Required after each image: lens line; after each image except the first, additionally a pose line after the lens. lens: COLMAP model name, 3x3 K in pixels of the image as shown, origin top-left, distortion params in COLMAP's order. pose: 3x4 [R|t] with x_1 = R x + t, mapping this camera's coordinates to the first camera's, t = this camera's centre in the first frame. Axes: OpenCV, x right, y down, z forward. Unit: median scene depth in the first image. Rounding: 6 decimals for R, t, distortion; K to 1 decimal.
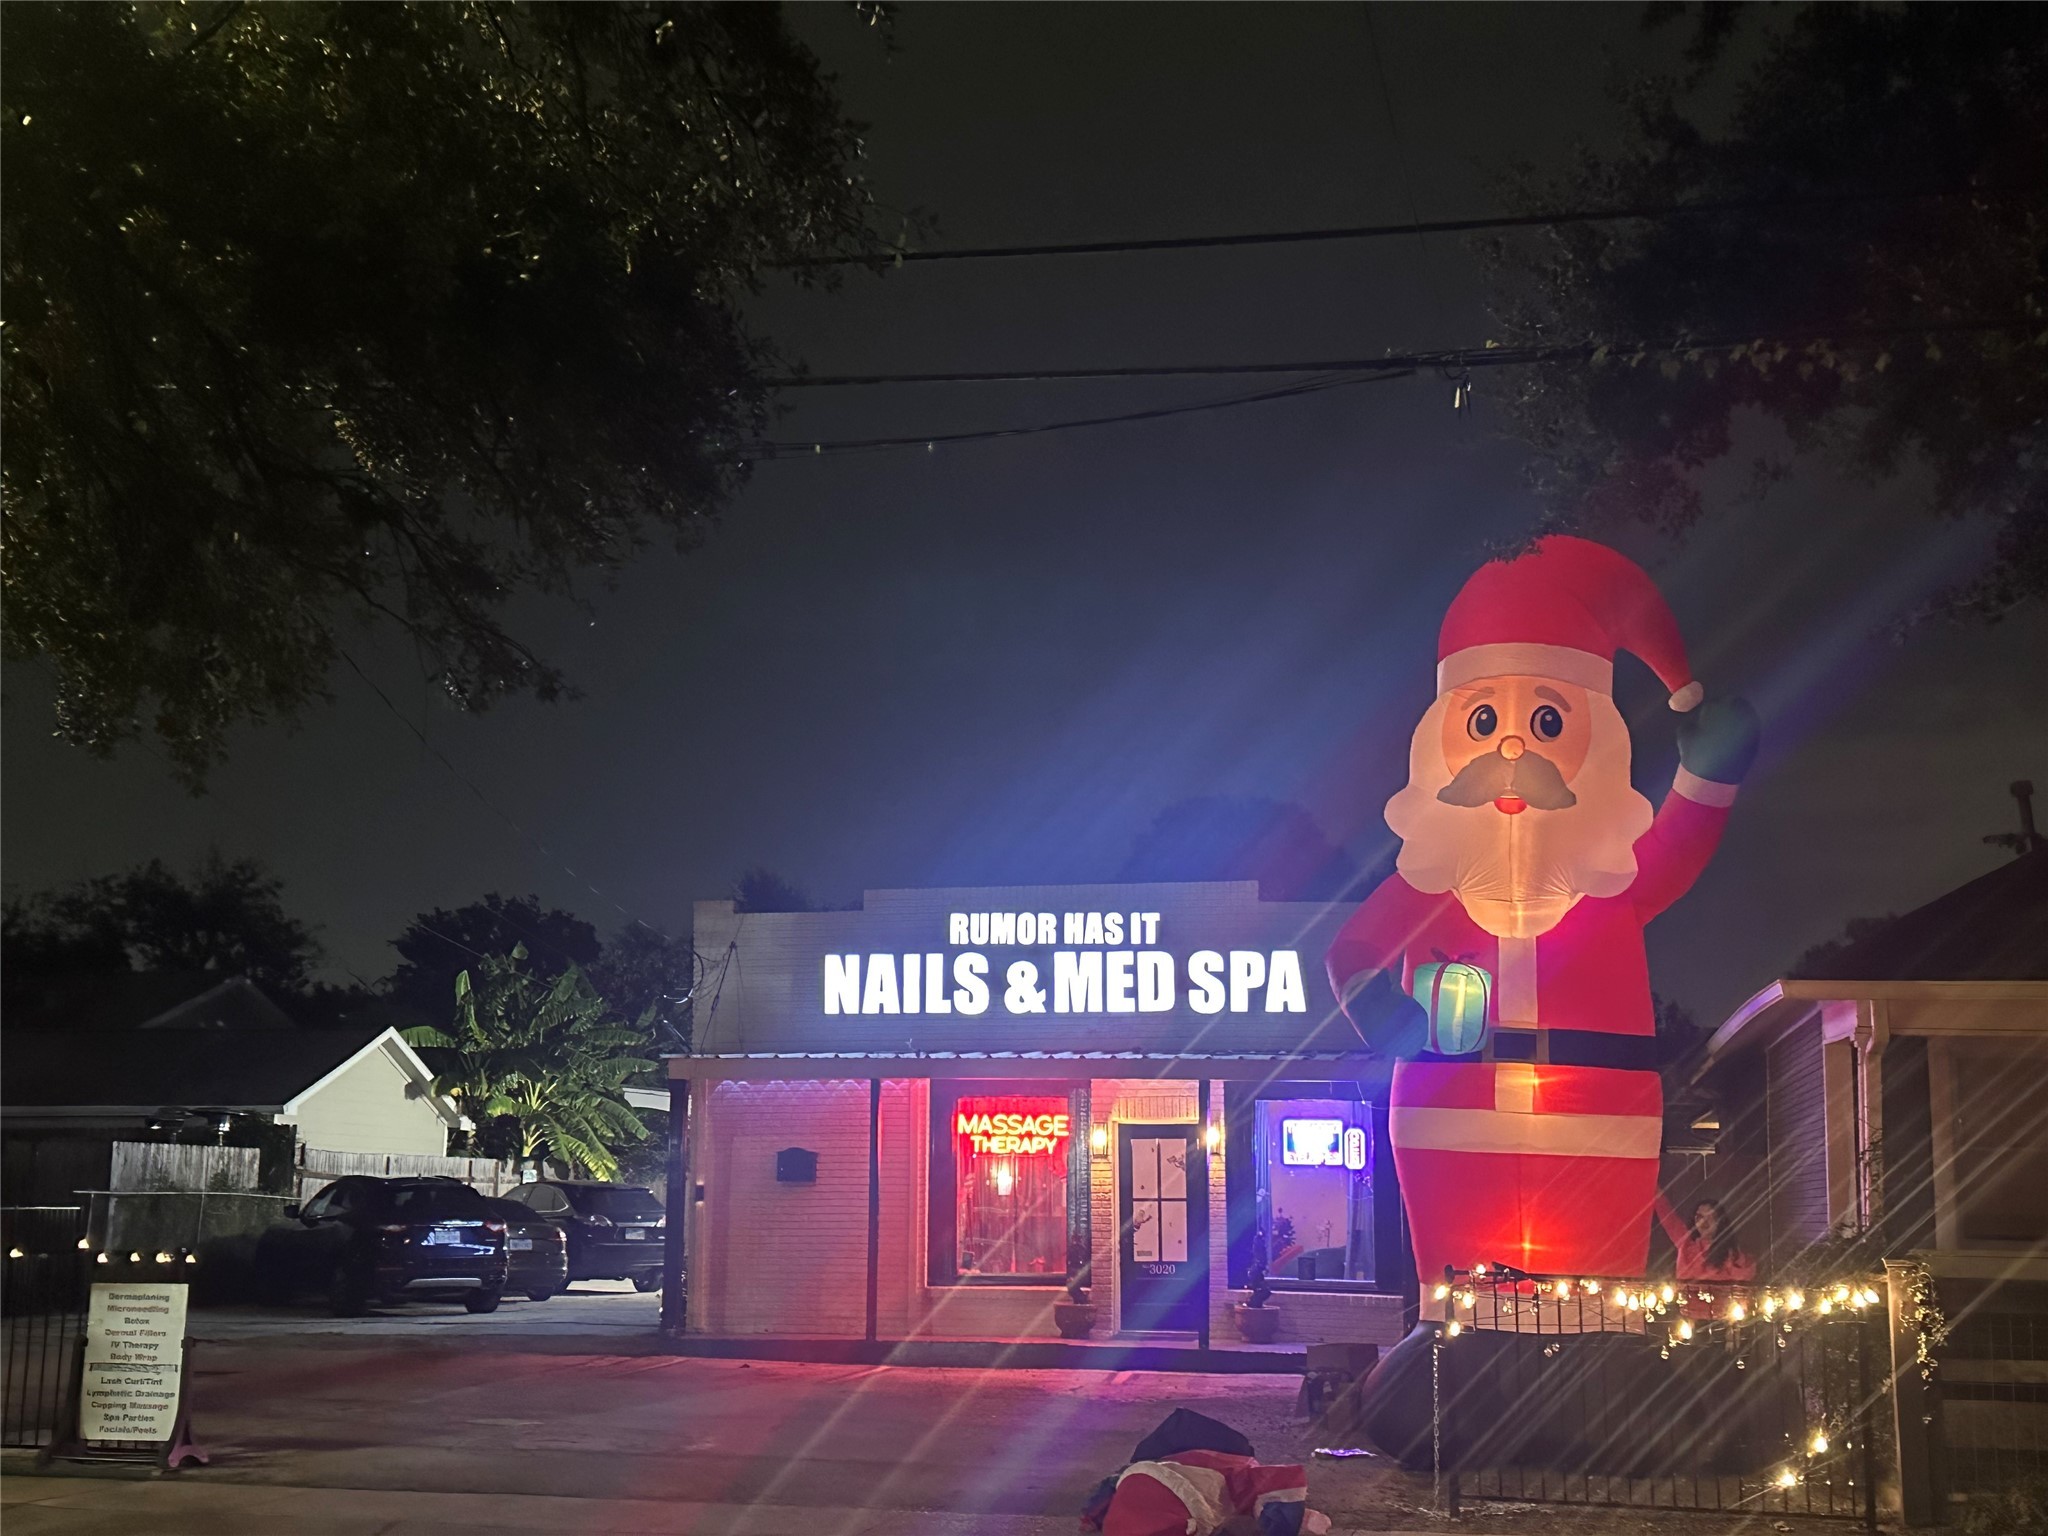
lens RADIAL K [[2493.9, 0, 1024.0], [0, 2493.9, 768.0], [0, 0, 1]] dist [0.163969, -0.245458]
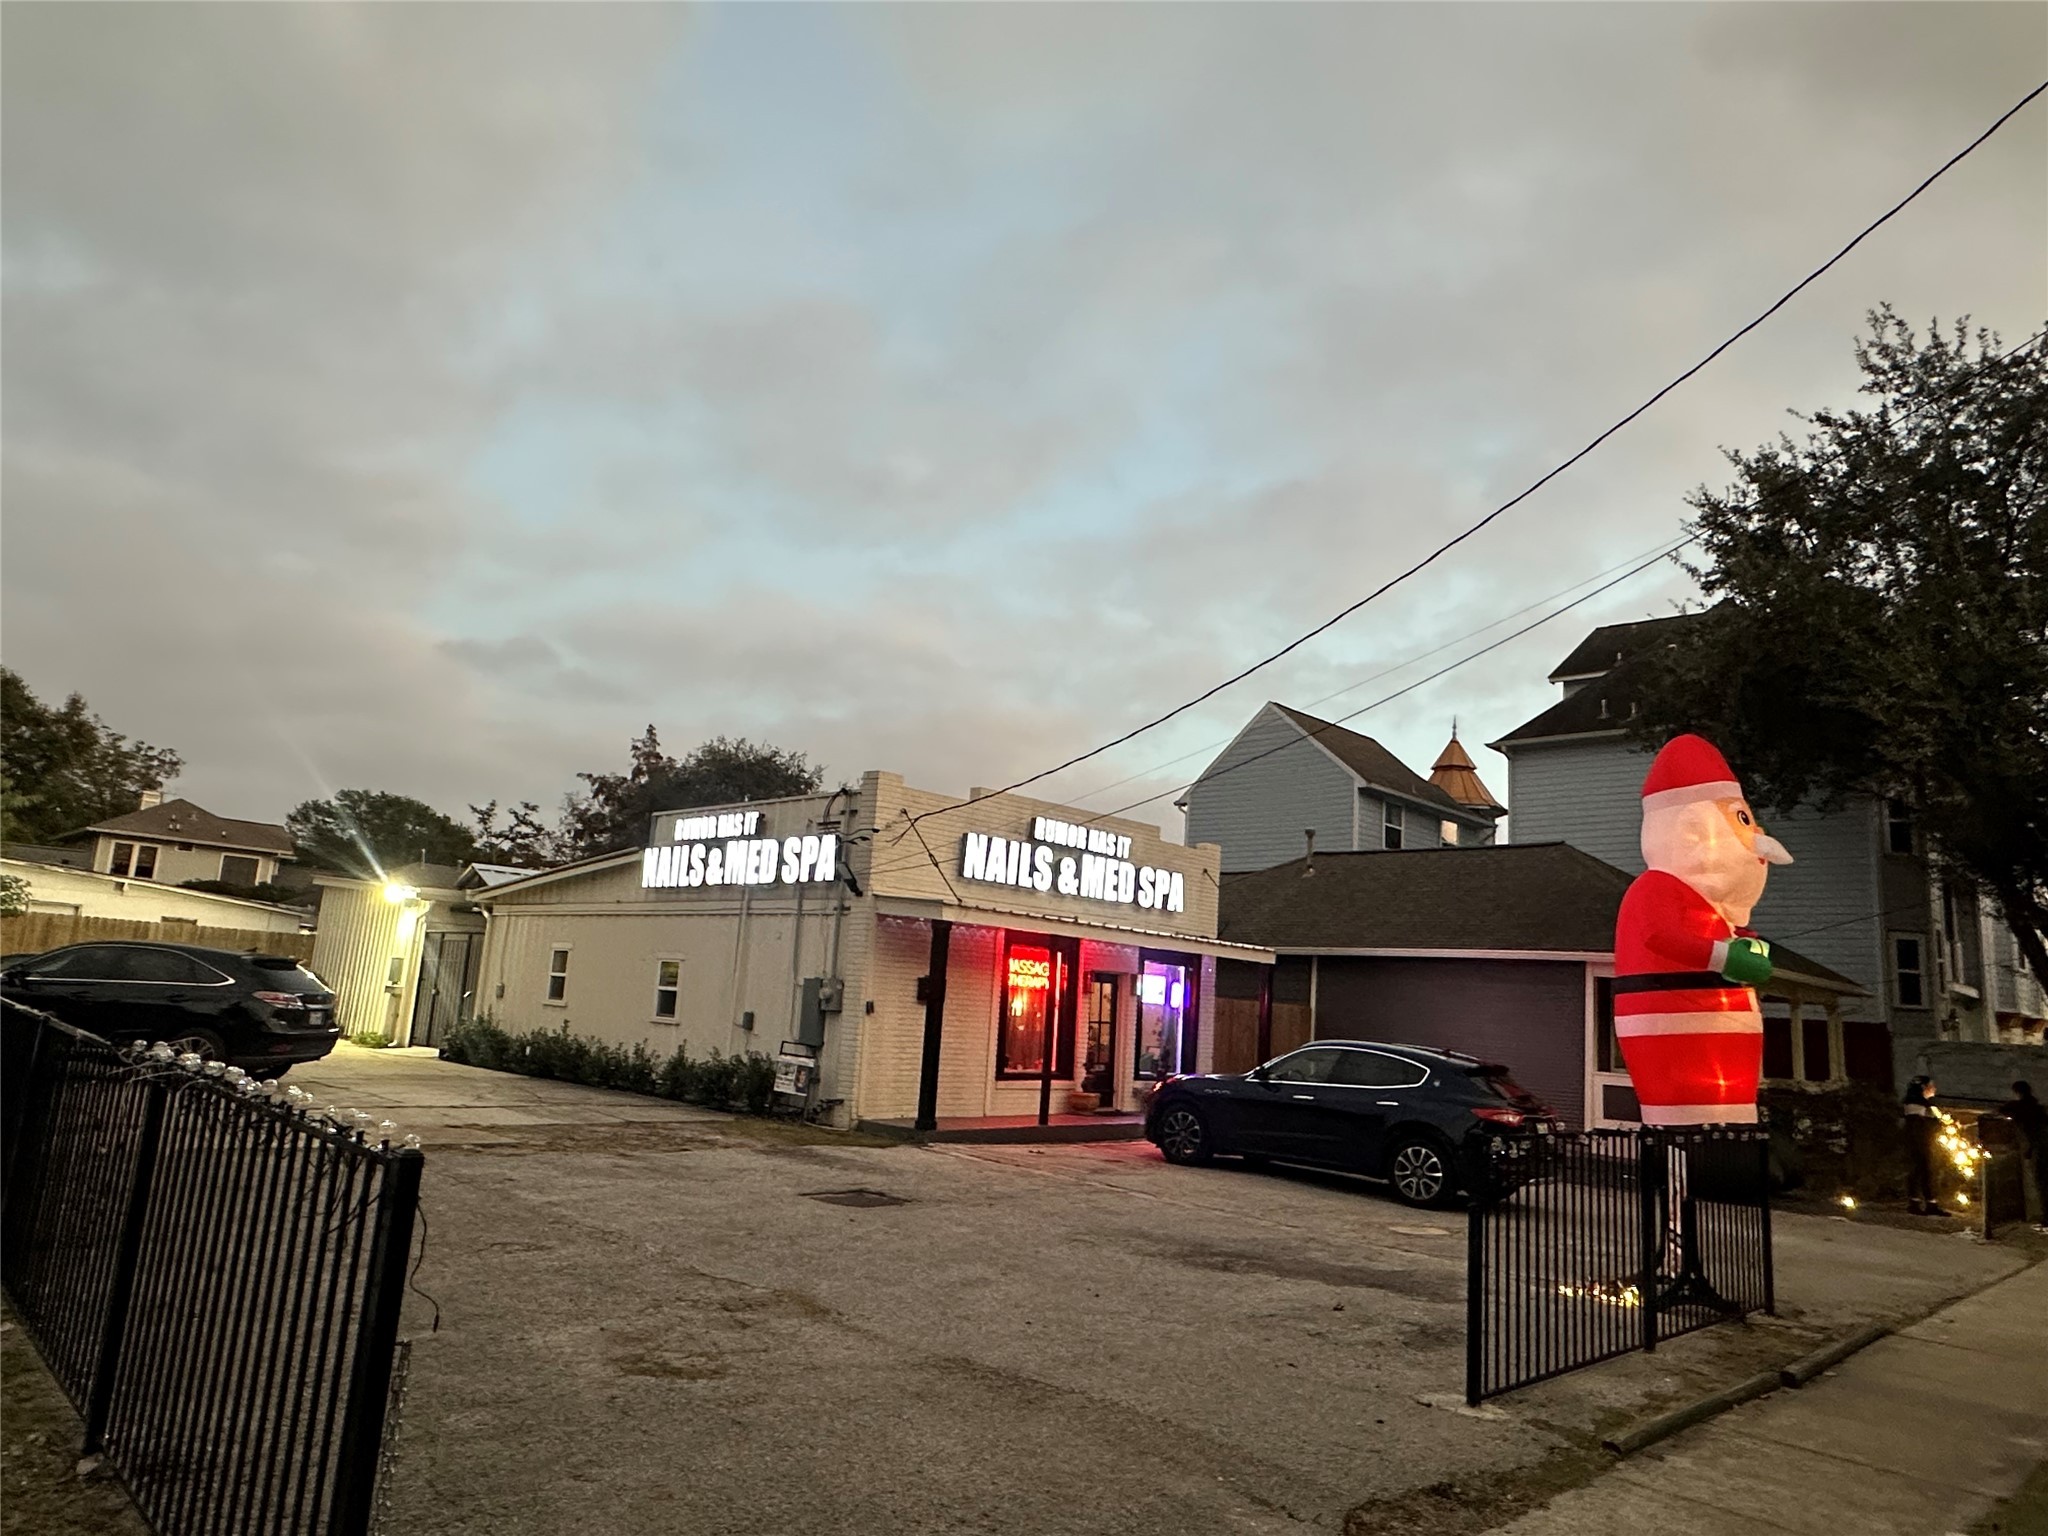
lens RADIAL K [[1290.9, 0, 1024.0], [0, 1290.9, 768.0], [0, 0, 1]] dist [-0.000531, -0.001182]
pose [[0.536131, 0.178367, 0.825075, -0.648172], [-0.202655, 0.976033, -0.079317, 0.092377], [-0.819448, -0.124681, 0.559428, 0.616517]]
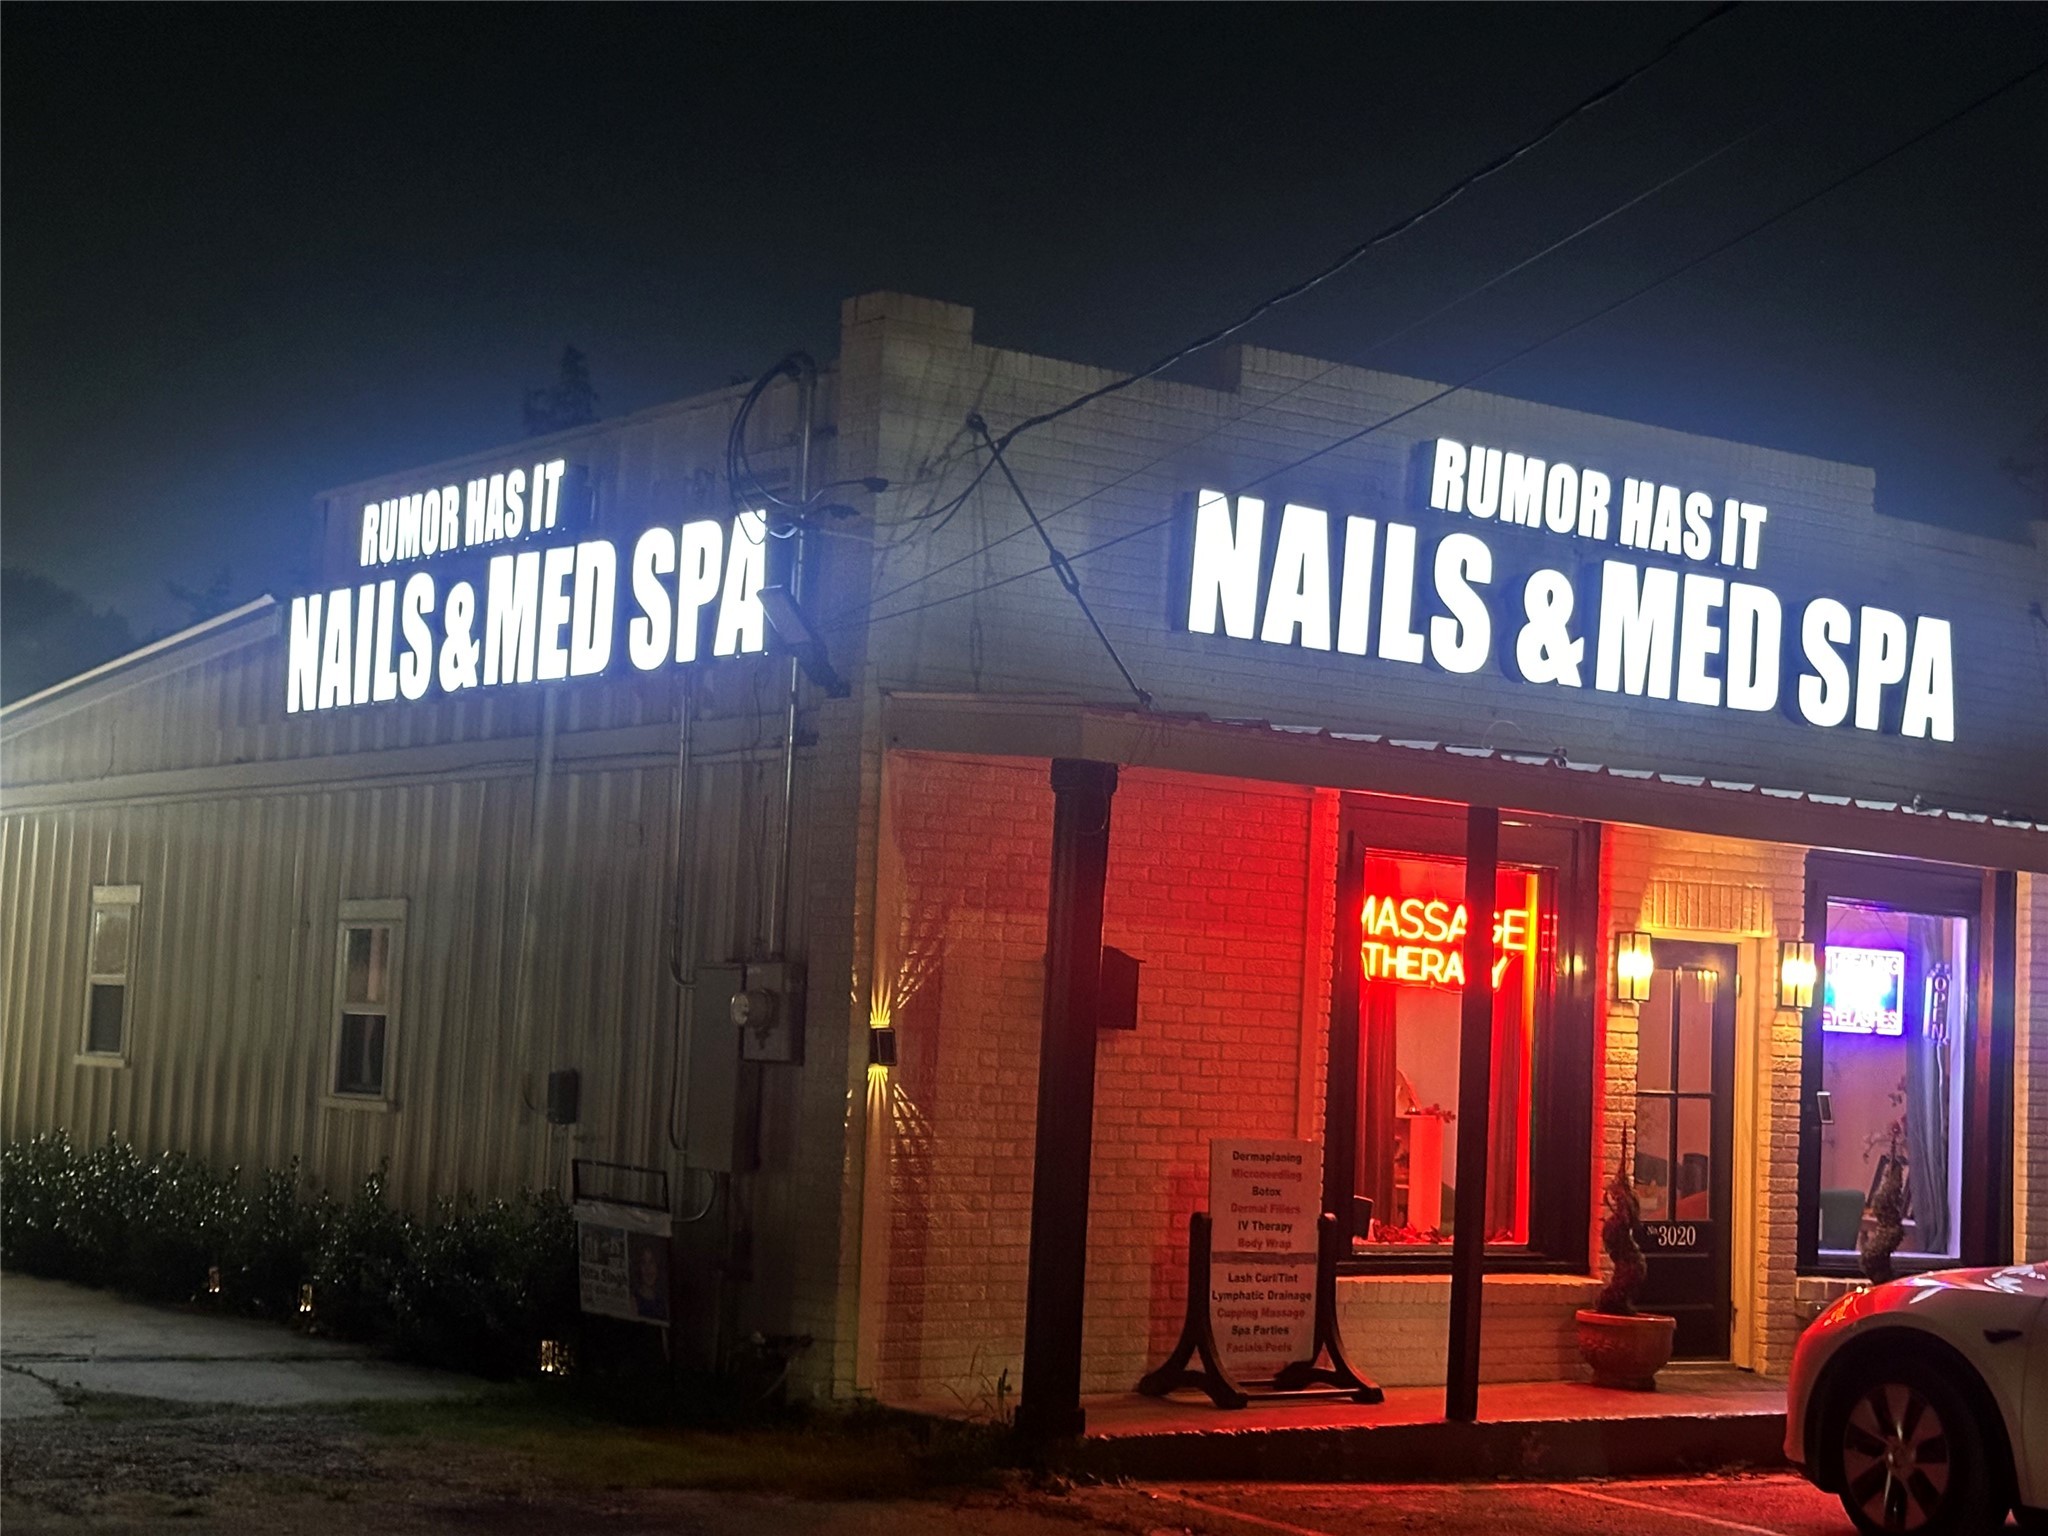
lens RADIAL K [[3350.6, 0, 1024.0], [0, 3350.6, 768.0], [0, 0, 1]] dist [0.127100, 0.083768]
pose [[0.680817, 0.086281, 0.727354, -0.507293], [-0.170287, 0.984473, 0.042610, 0.104208], [-0.712384, -0.152869, 0.684938, 0.655588]]
